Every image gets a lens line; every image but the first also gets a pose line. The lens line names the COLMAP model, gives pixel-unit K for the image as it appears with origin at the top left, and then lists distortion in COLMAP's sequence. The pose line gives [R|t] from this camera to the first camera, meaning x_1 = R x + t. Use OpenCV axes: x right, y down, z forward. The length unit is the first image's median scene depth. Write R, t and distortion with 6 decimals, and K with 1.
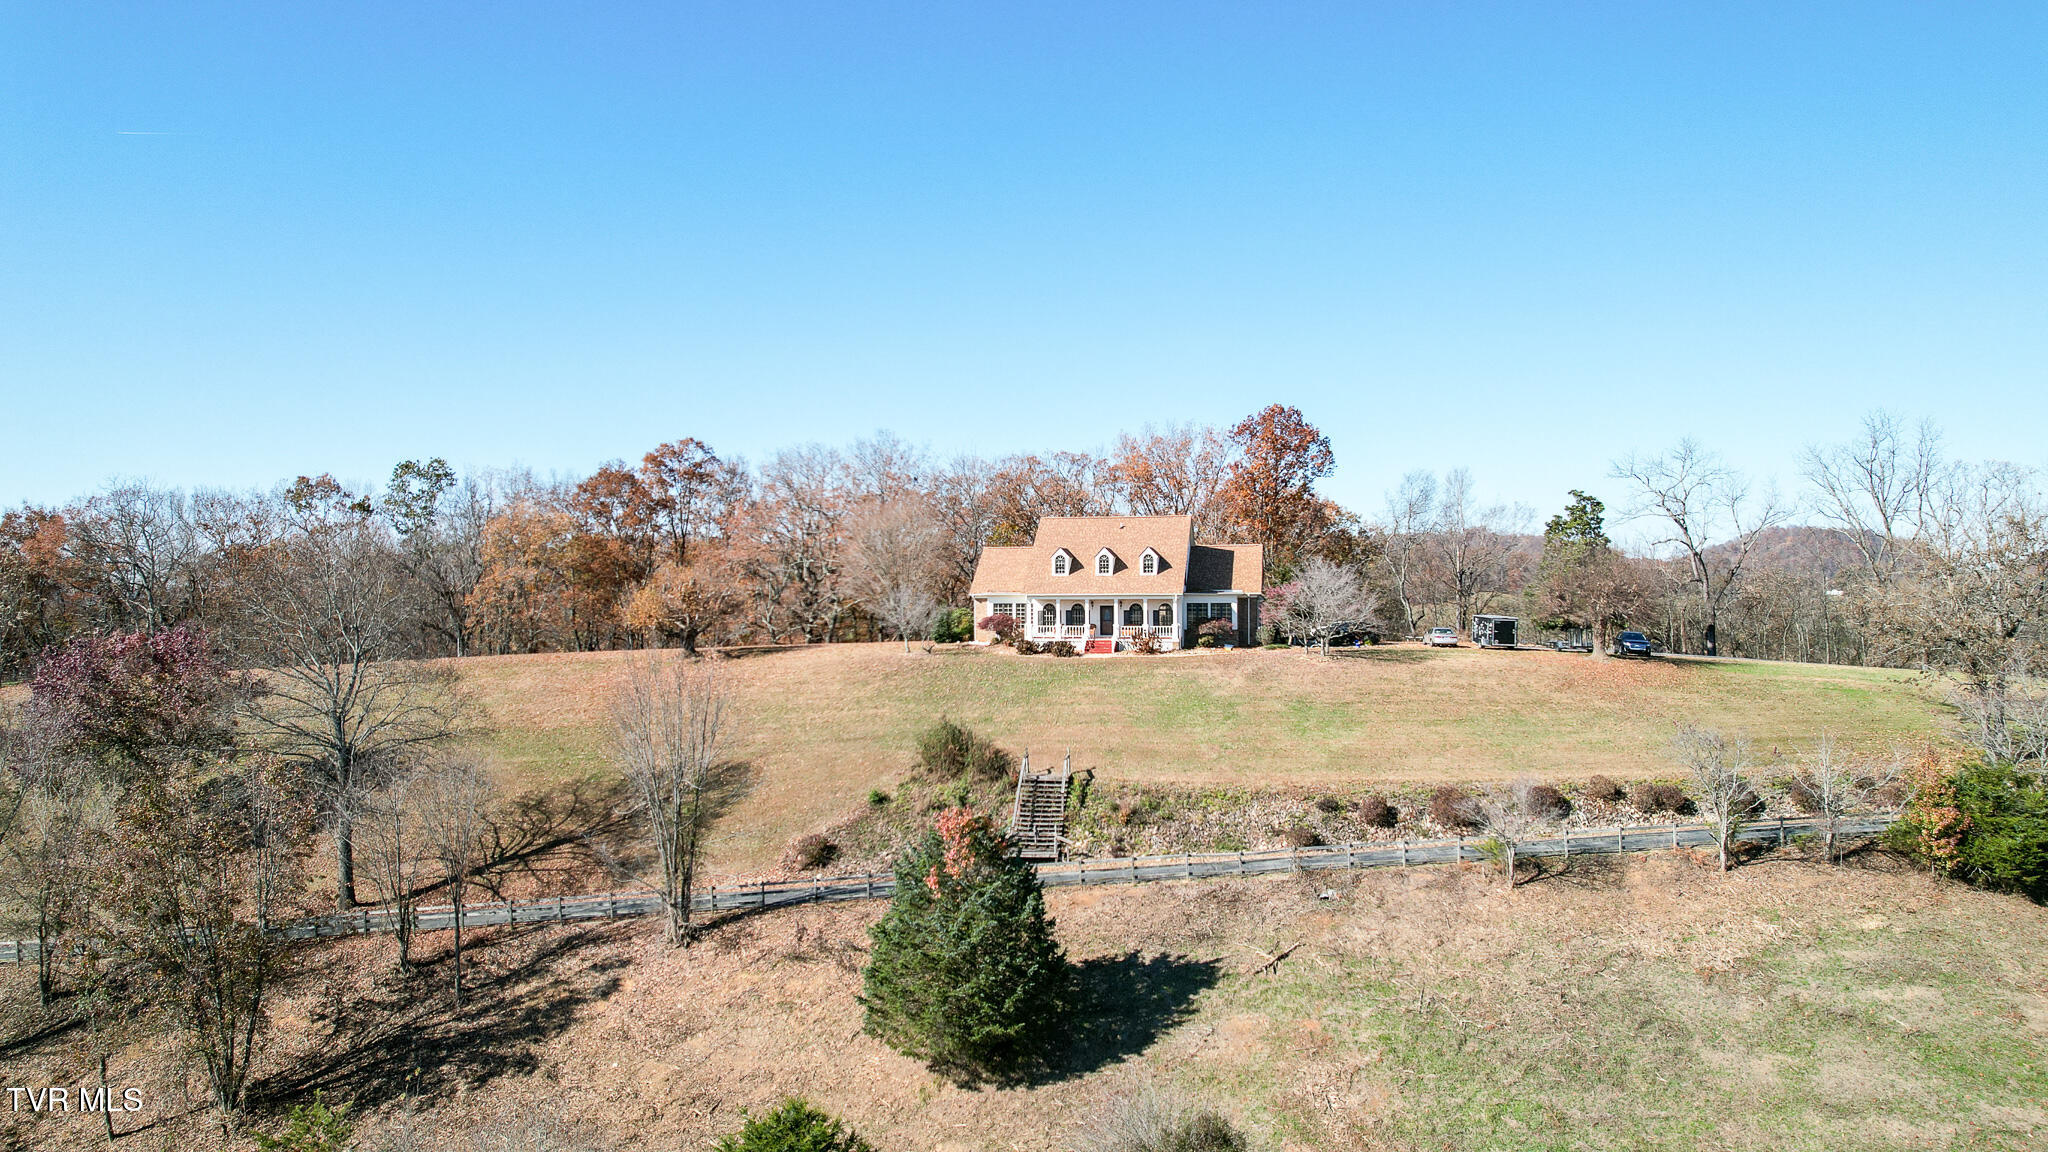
lens RADIAL K [[1300.6, 0, 1022.9], [0, 1300.6, 583.9], [0, 0, 1]] dist [-0.066773, 0.057228]
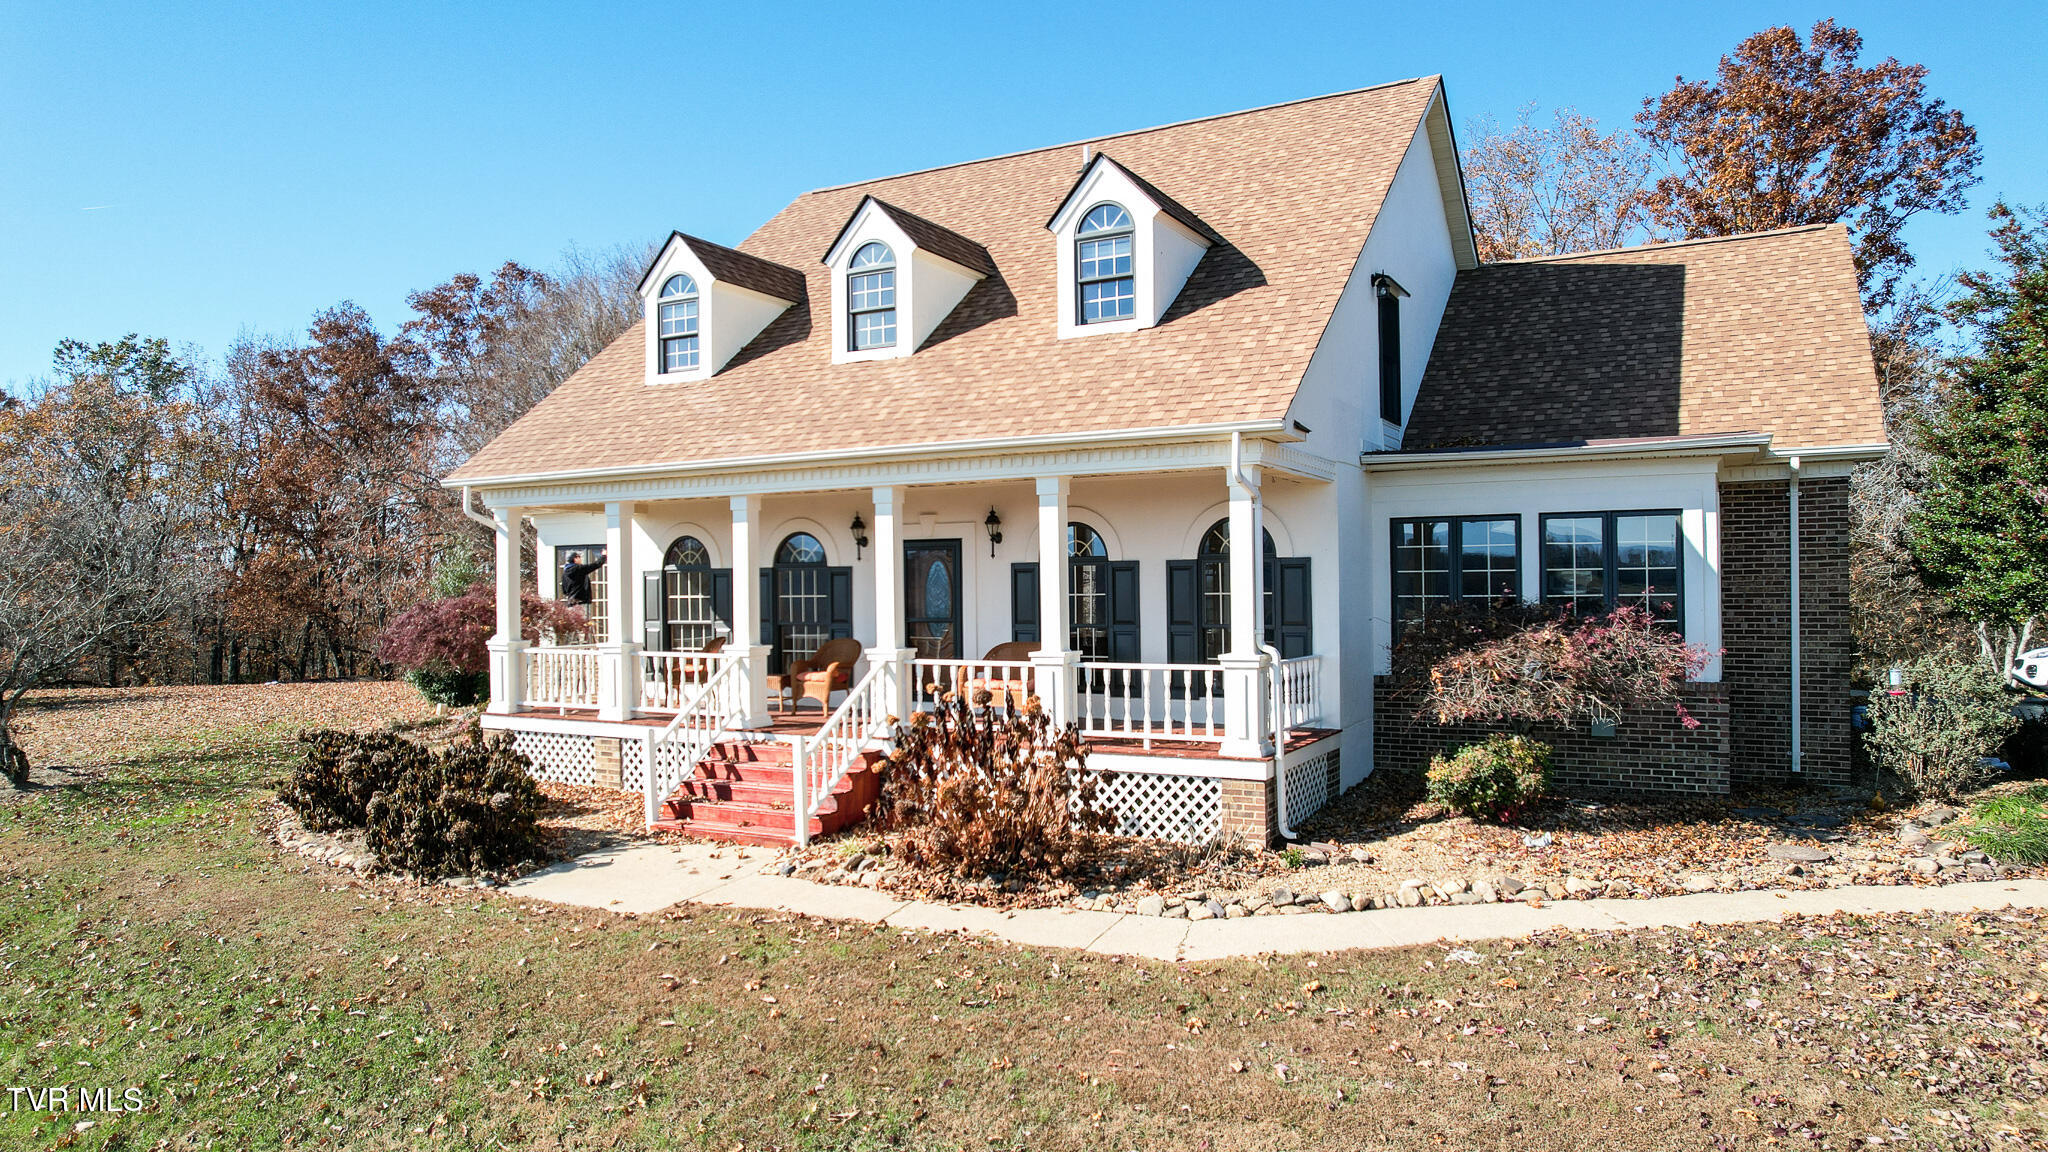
lens RADIAL K [[1300.6, 0, 1022.9], [0, 1300.6, 583.9], [0, 0, 1]] dist [-0.066773, 0.057228]
pose [[0.960202, -0.005347, -0.279256, 0.129089], [0.007288, 0.999956, 0.005910, 0.022073], [0.279212, -0.007710, 0.960198, 0.836106]]
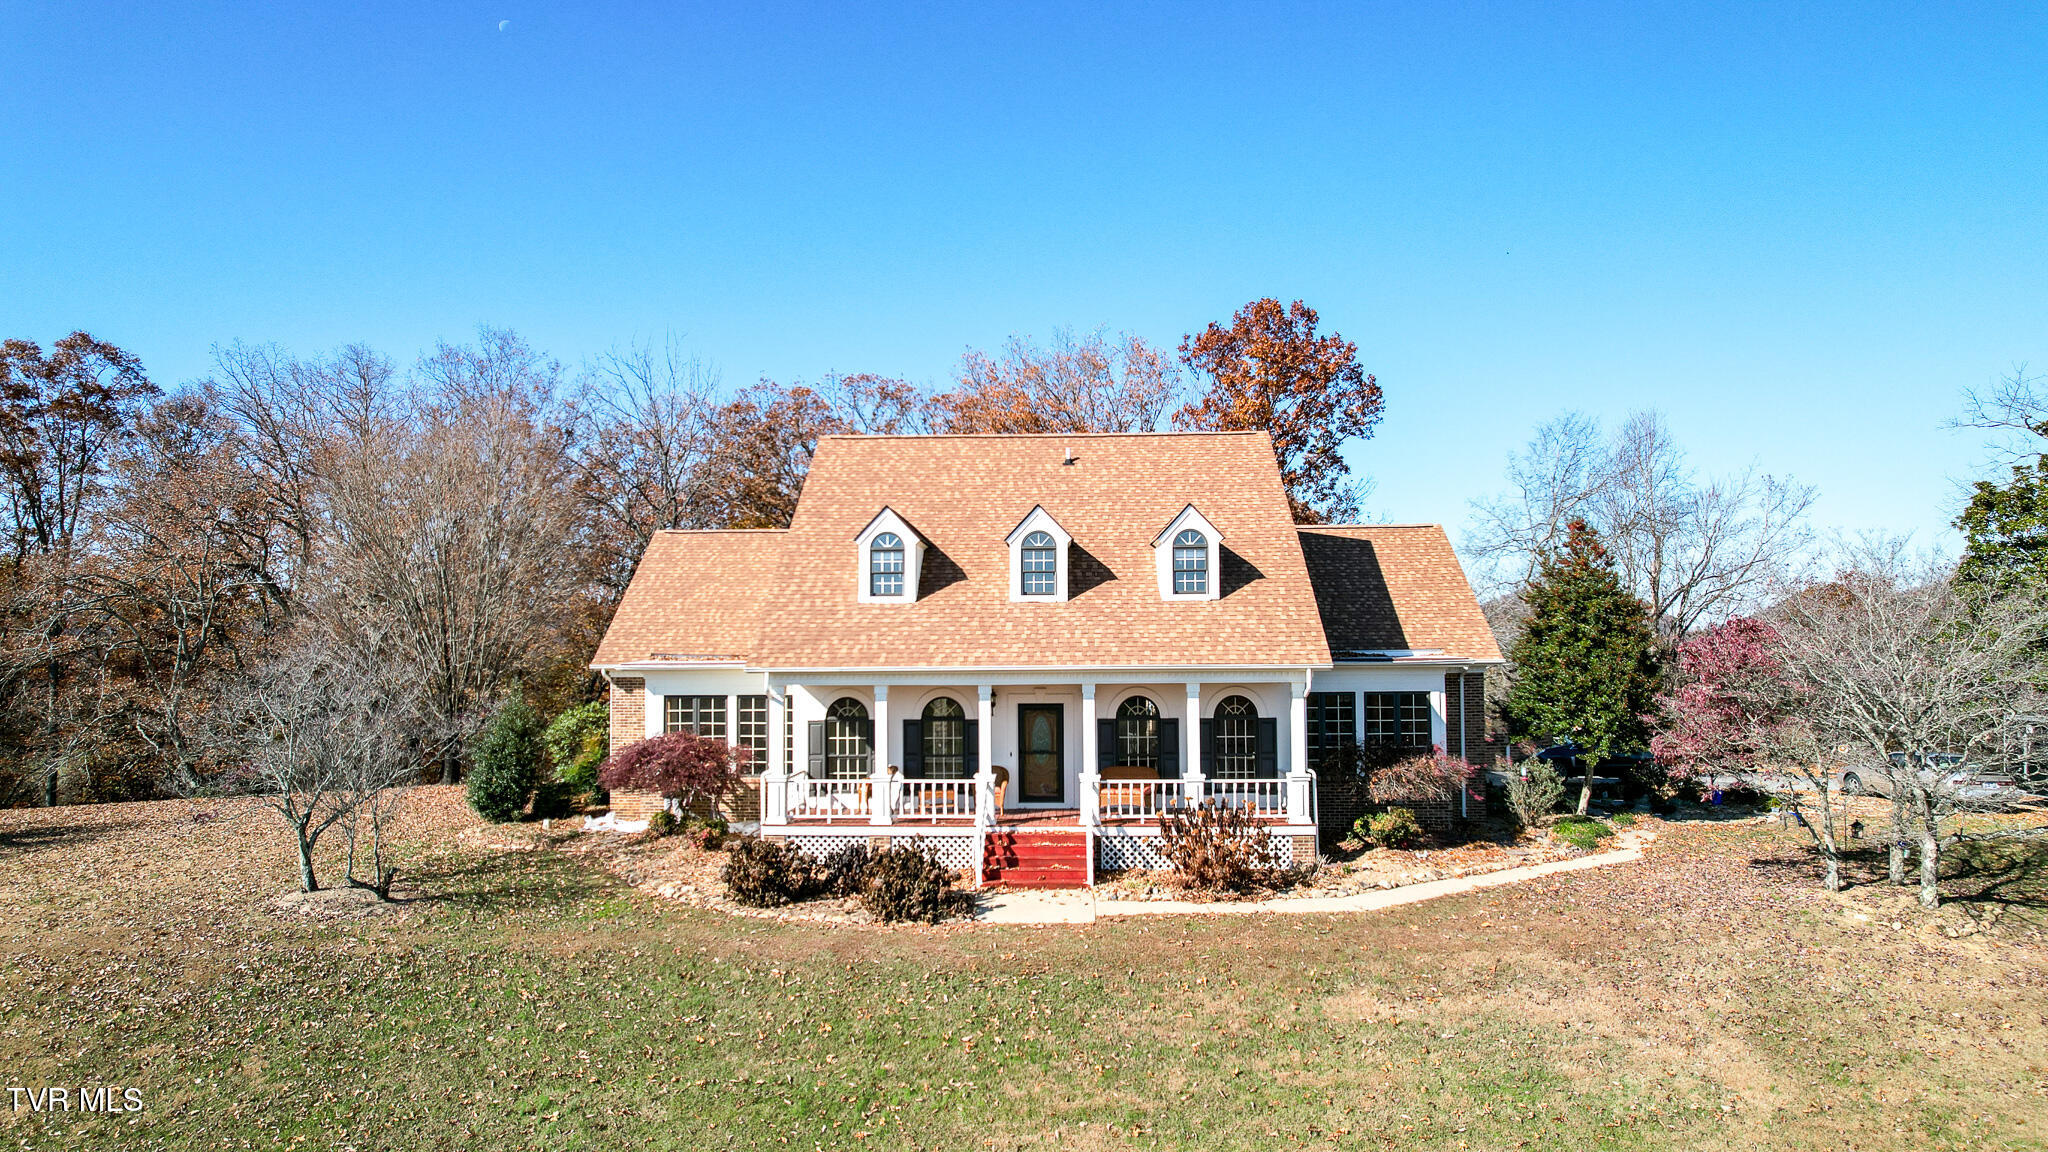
lens RADIAL K [[1300.6, 0, 1022.9], [0, 1300.6, 583.9], [0, 0, 1]] dist [-0.066773, 0.057228]
pose [[0.984367, 0.007529, 0.175966, 0.007401], [0.000684, 0.998915, -0.046567, 0.002898], [-0.176126, 0.045960, 0.983294, 0.709953]]
